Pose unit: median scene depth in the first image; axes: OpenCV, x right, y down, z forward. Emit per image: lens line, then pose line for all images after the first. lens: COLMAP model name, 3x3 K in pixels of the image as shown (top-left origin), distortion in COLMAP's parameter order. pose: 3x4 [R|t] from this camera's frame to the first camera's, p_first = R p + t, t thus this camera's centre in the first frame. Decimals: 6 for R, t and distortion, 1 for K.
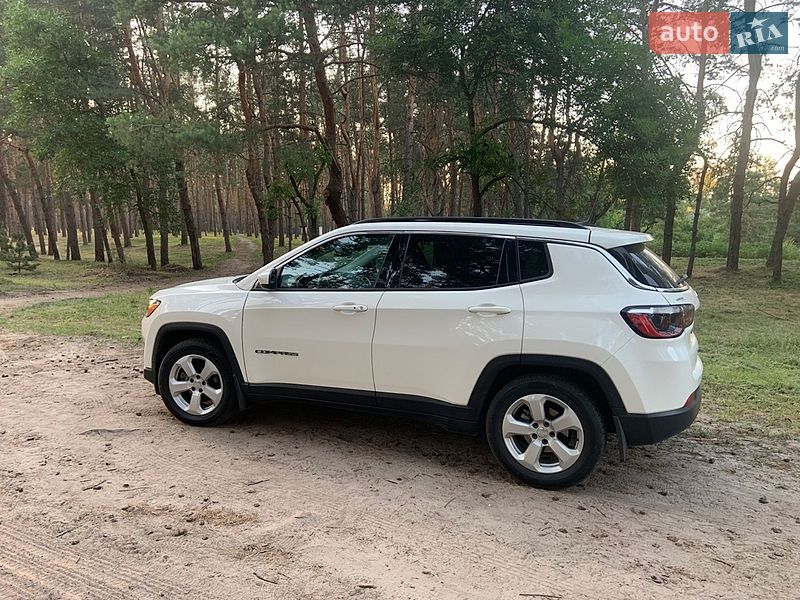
lens RADIAL K [[594.6, 0, 400.0], [0, 594.6, 300.0], [0, 0, 1]] dist [0.091358, -0.105134]
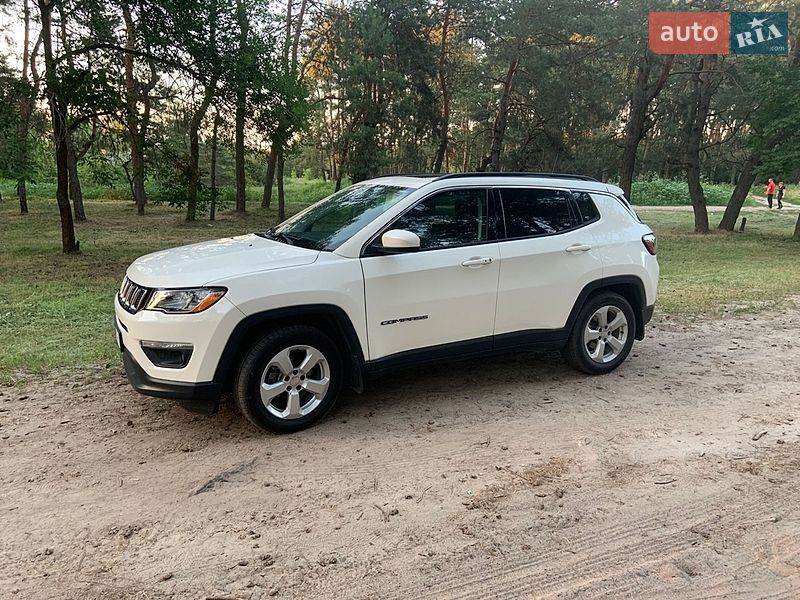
lens RADIAL K [[594.6, 0, 400.0], [0, 594.6, 300.0], [0, 0, 1]] dist [0.091358, -0.105134]
pose [[0.624934, -0.164626, 0.763122, -1.068224], [0.083649, 0.986006, 0.144206, -0.089987], [-0.776183, -0.026285, 0.629959, 0.492407]]
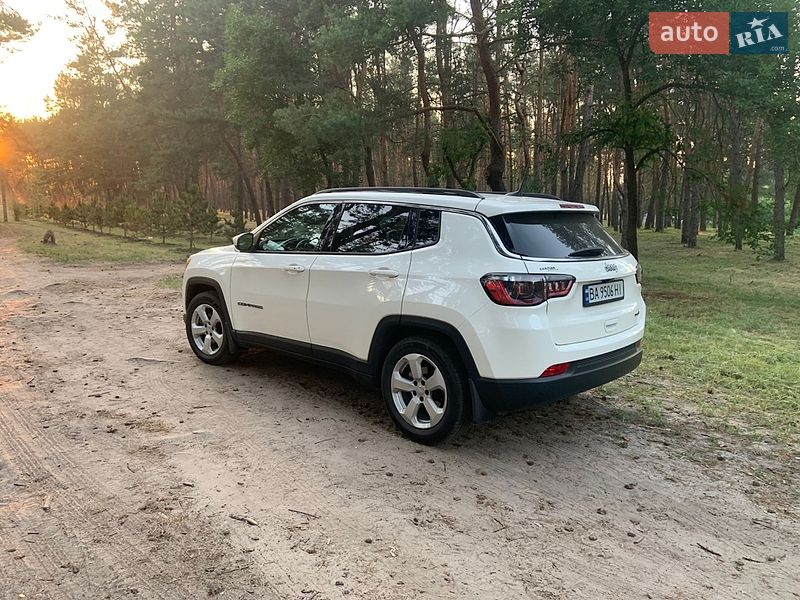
lens RADIAL K [[594.6, 0, 400.0], [0, 594.6, 300.0], [0, 0, 1]] dist [0.091358, -0.105134]
pose [[0.938572, 0.057086, -0.340328, 0.544279], [-0.046984, 0.998178, 0.037860, 0.023254], [0.341870, -0.019544, 0.939544, 0.001434]]
